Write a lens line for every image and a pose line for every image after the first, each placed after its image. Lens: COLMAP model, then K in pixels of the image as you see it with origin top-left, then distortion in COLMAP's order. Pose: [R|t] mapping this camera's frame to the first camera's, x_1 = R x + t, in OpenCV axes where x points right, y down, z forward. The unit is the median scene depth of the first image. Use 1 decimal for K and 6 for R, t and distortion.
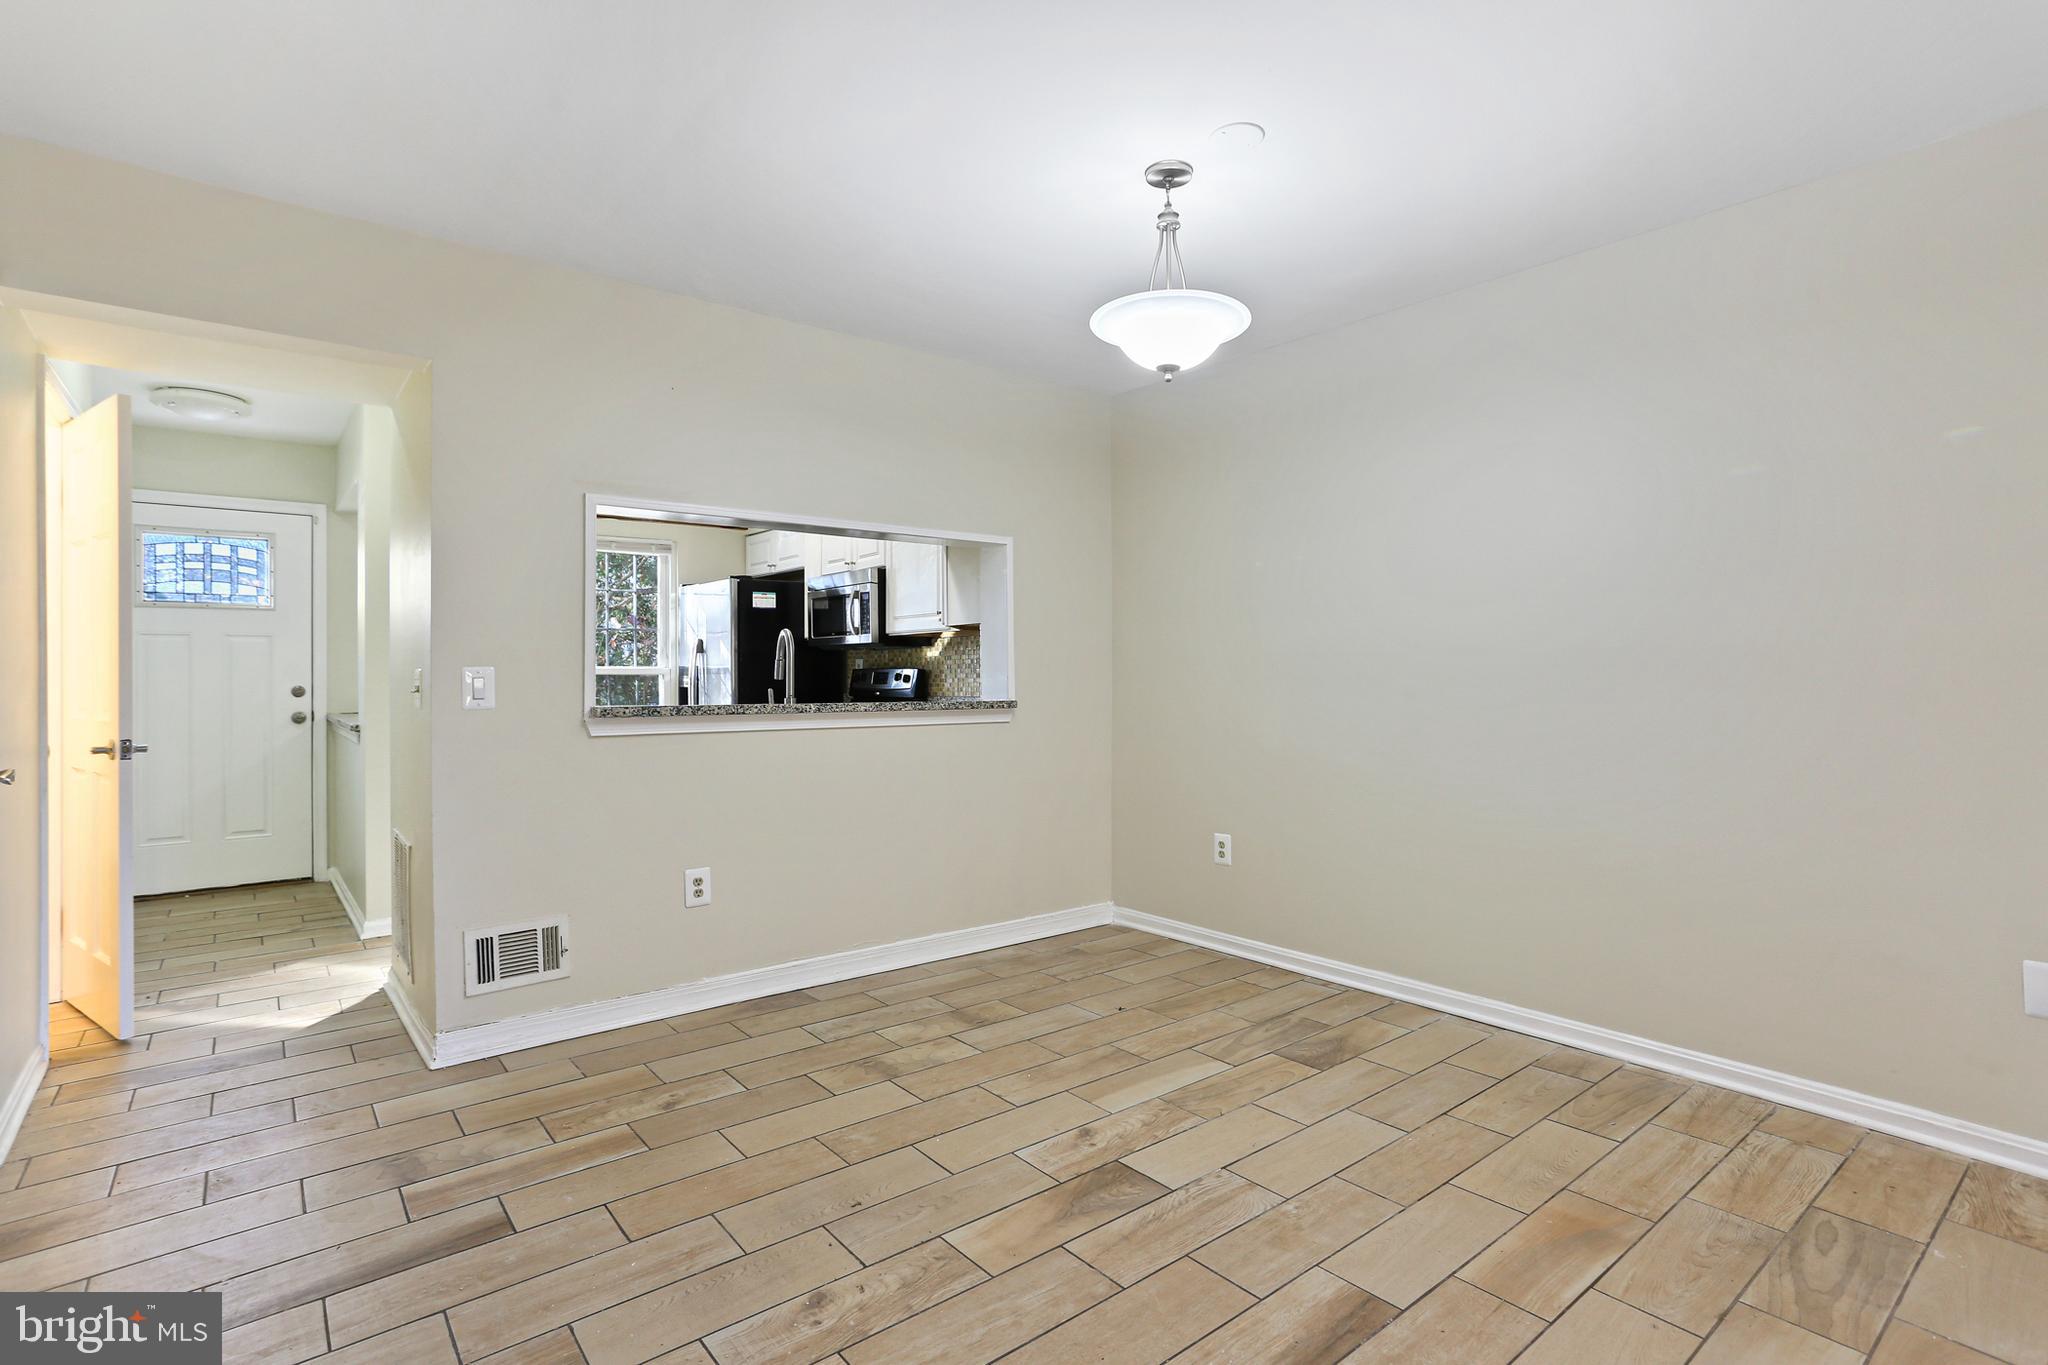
lens RADIAL K [[990.1, 0, 1022.4], [0, 990.1, 671.9], [0, 0, 1]] dist [-0.010414, 0.003564]
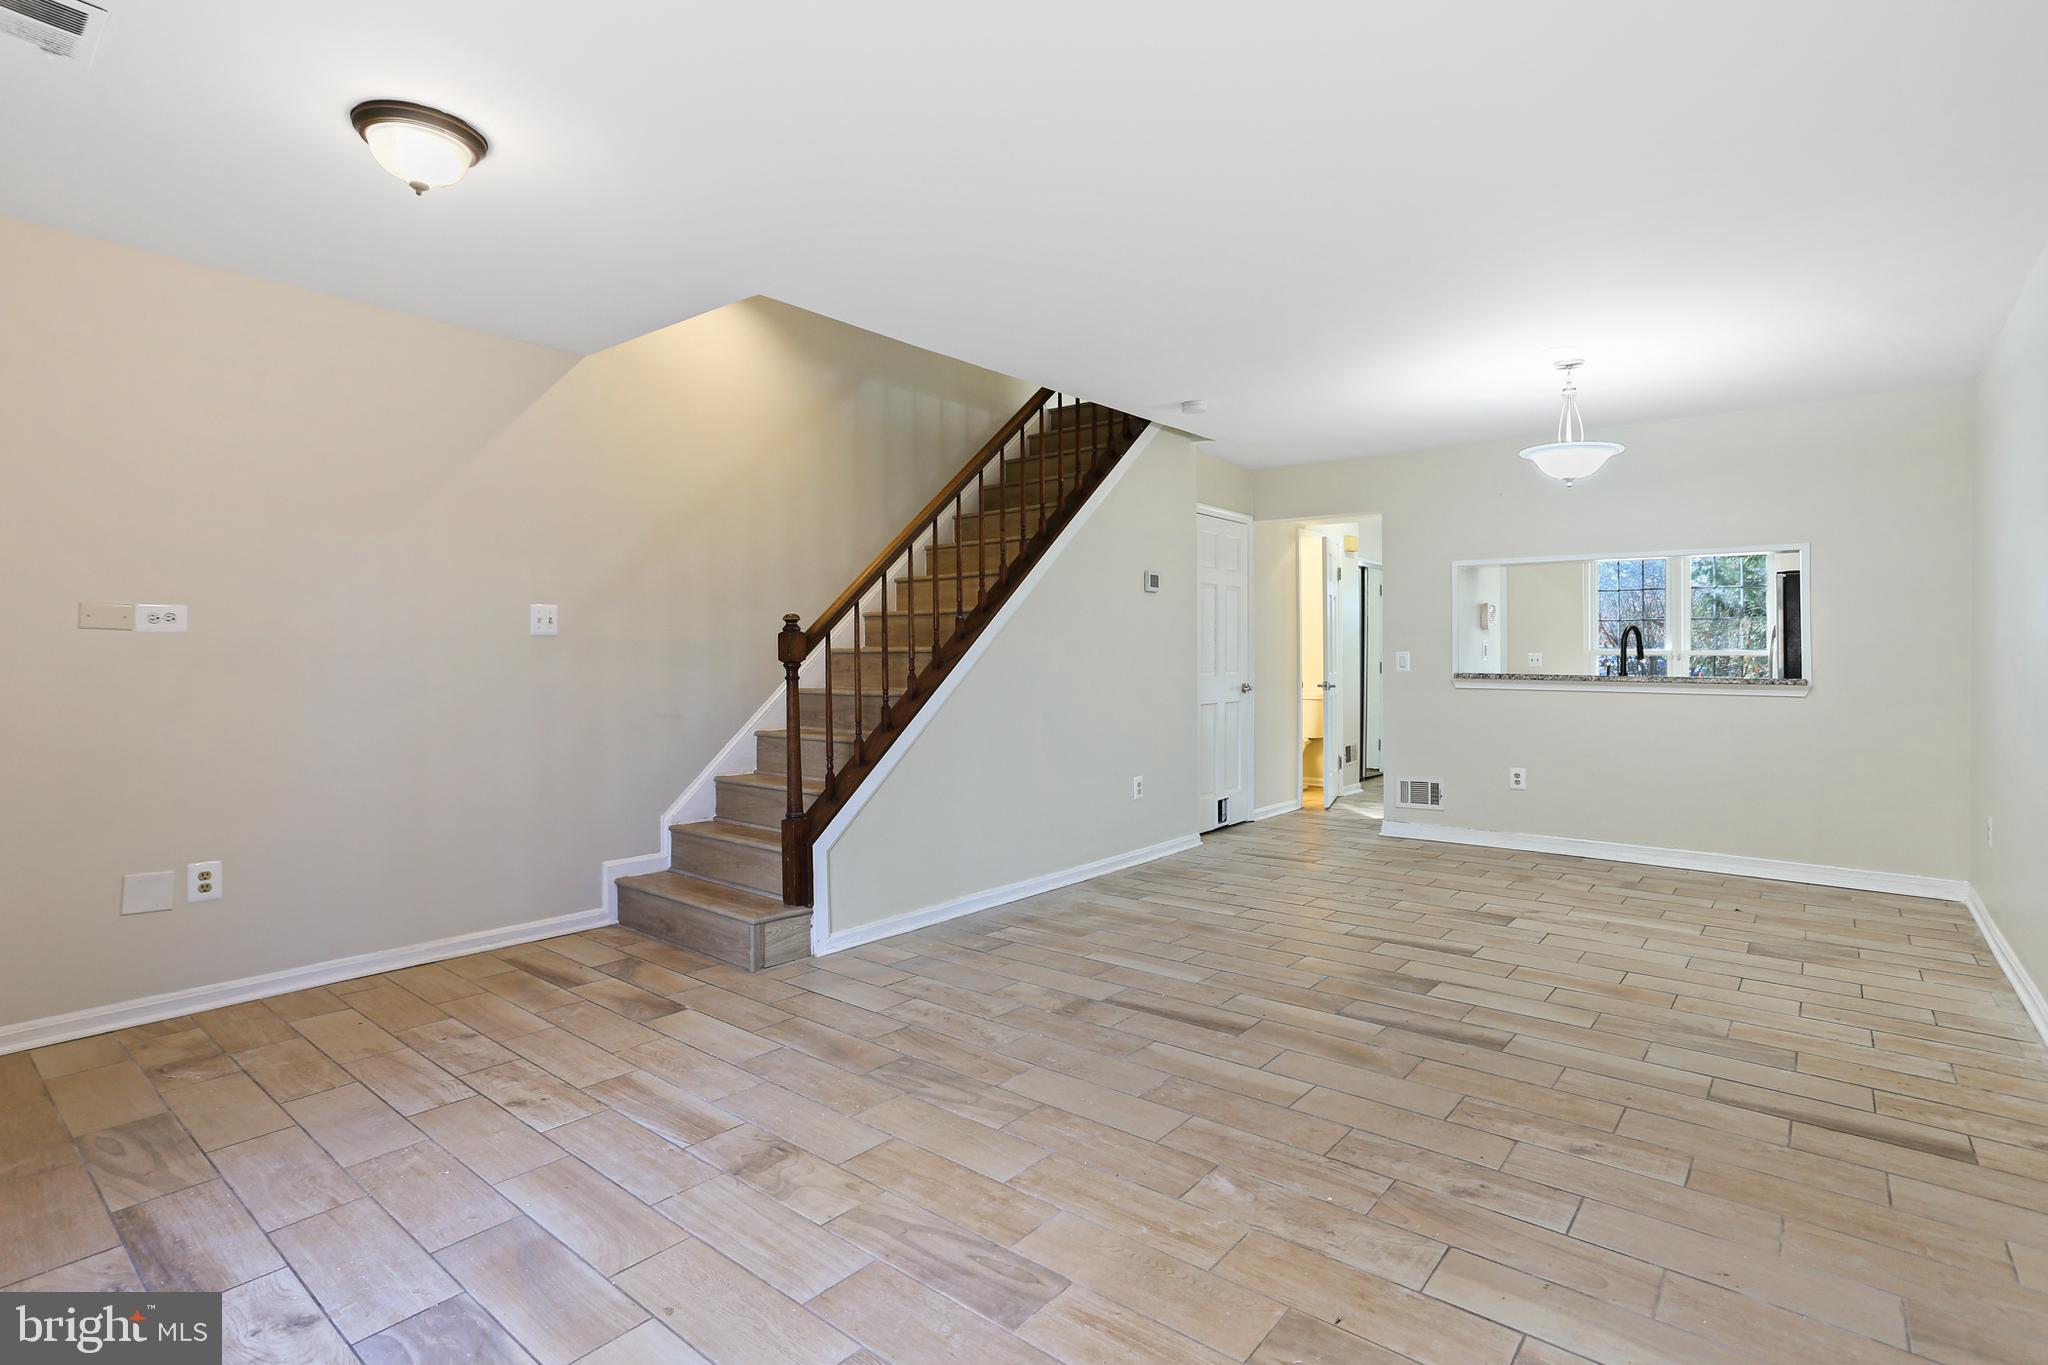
lens RADIAL K [[990.1, 0, 1019.7], [0, 990.1, 664.1], [0, 0, 1]] dist [-0.010414, 0.003564]
pose [[0.201661, 0.010885, -0.979395, 0.748490], [0.008349, 0.999883, 0.012832, -0.007881], [0.979420, -0.010765, 0.201546, -0.126088]]
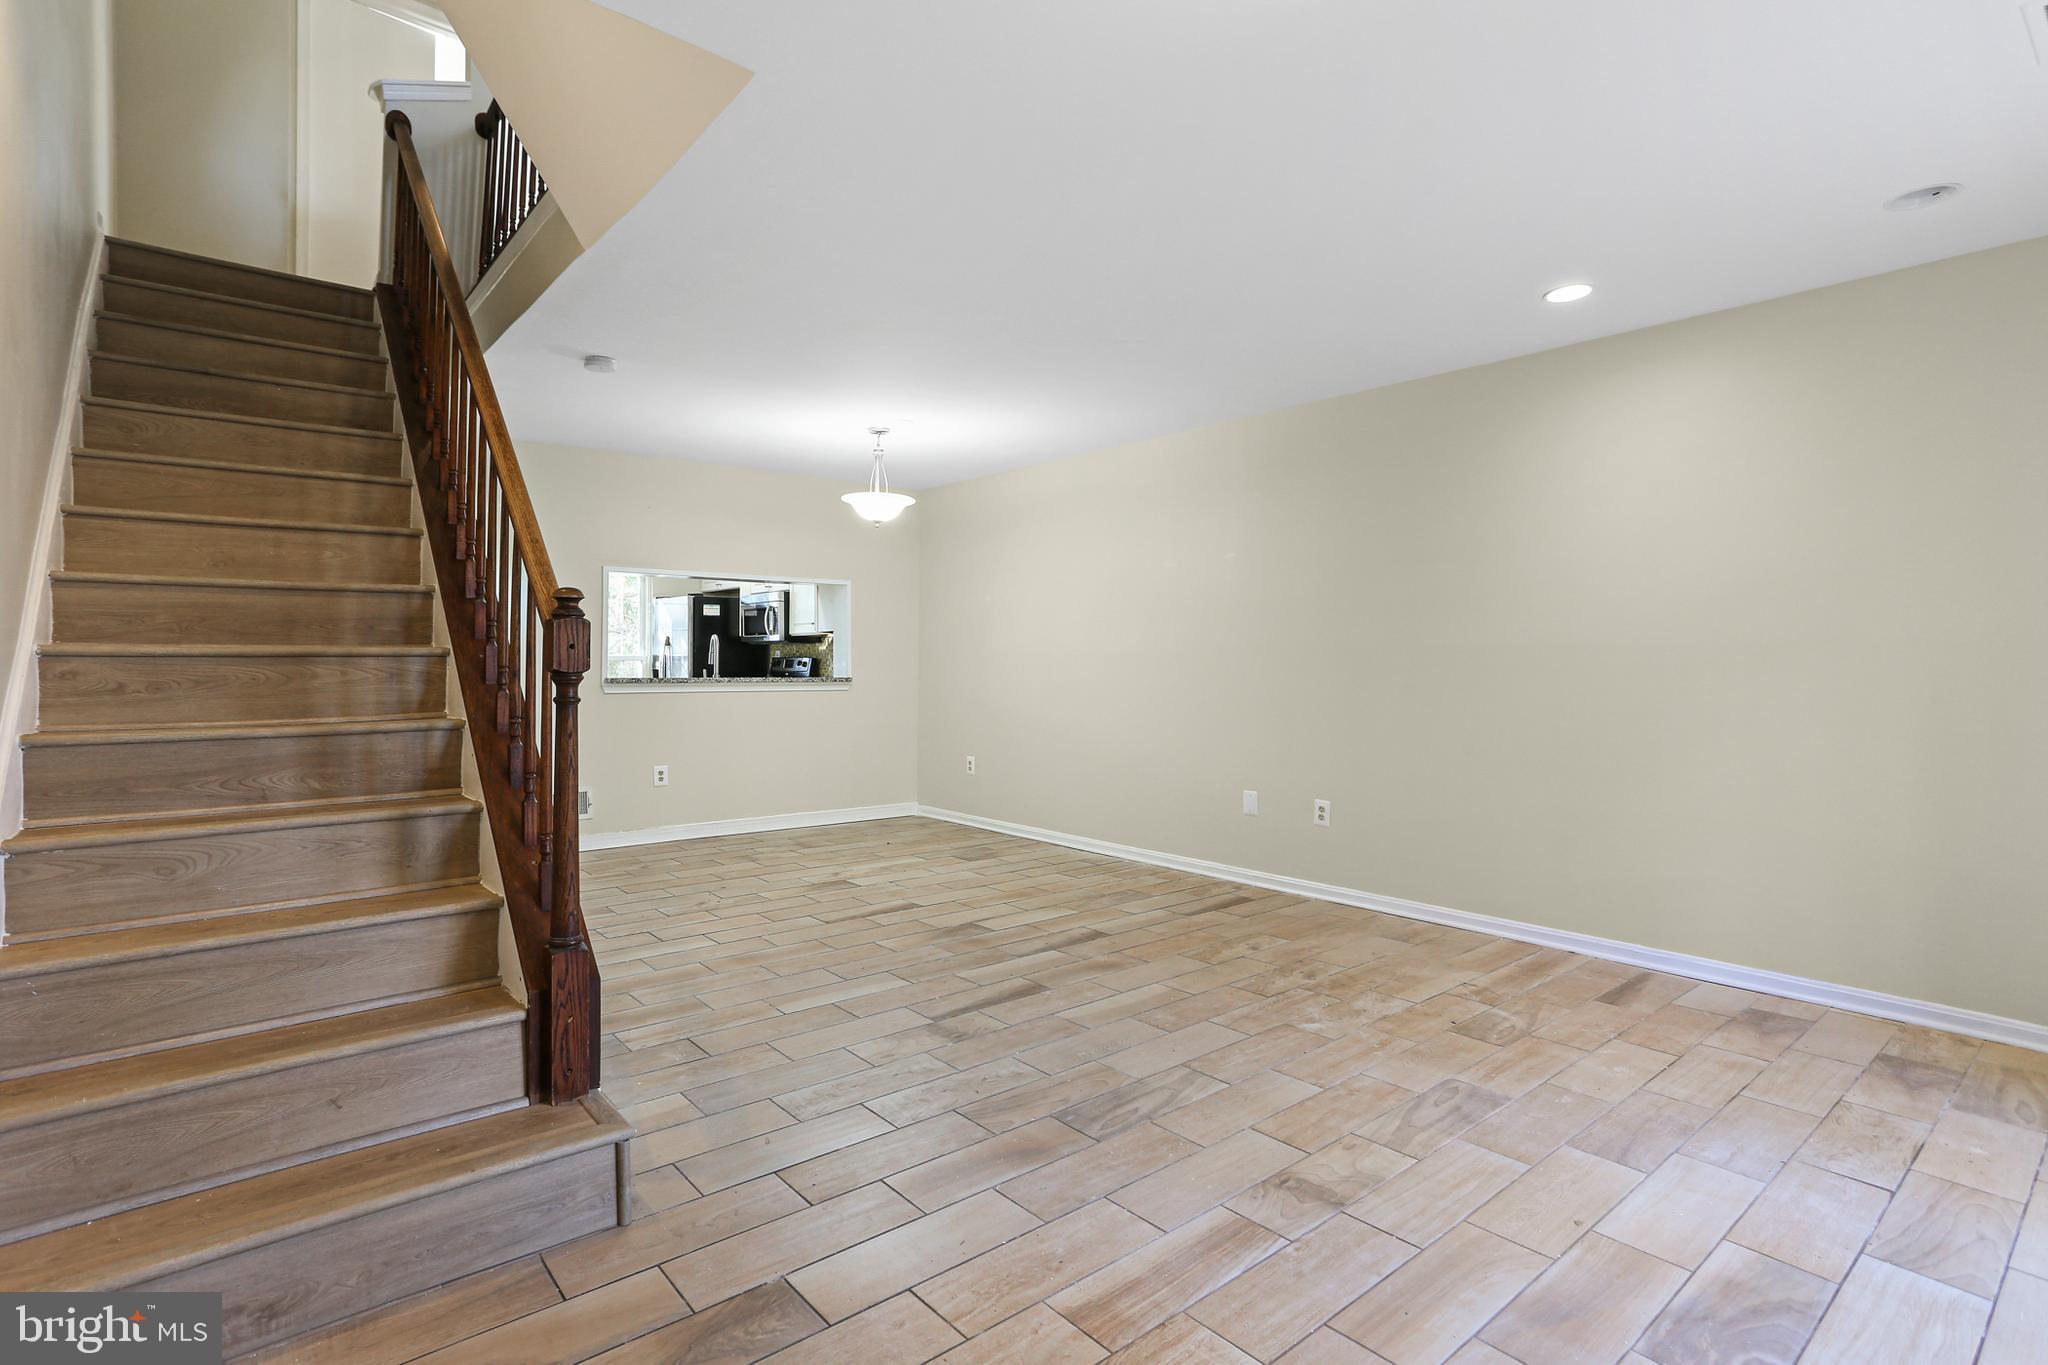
lens RADIAL K [[990.1, 0, 1026.6], [0, 990.1, 679.0], [0, 0, 1]] dist [-0.010414, 0.003564]
pose [[0.999717, 0.009600, 0.021781, 0.196208], [-0.010028, 0.999757, 0.019608, -0.003869], [-0.021588, -0.019820, 0.999570, -0.536990]]
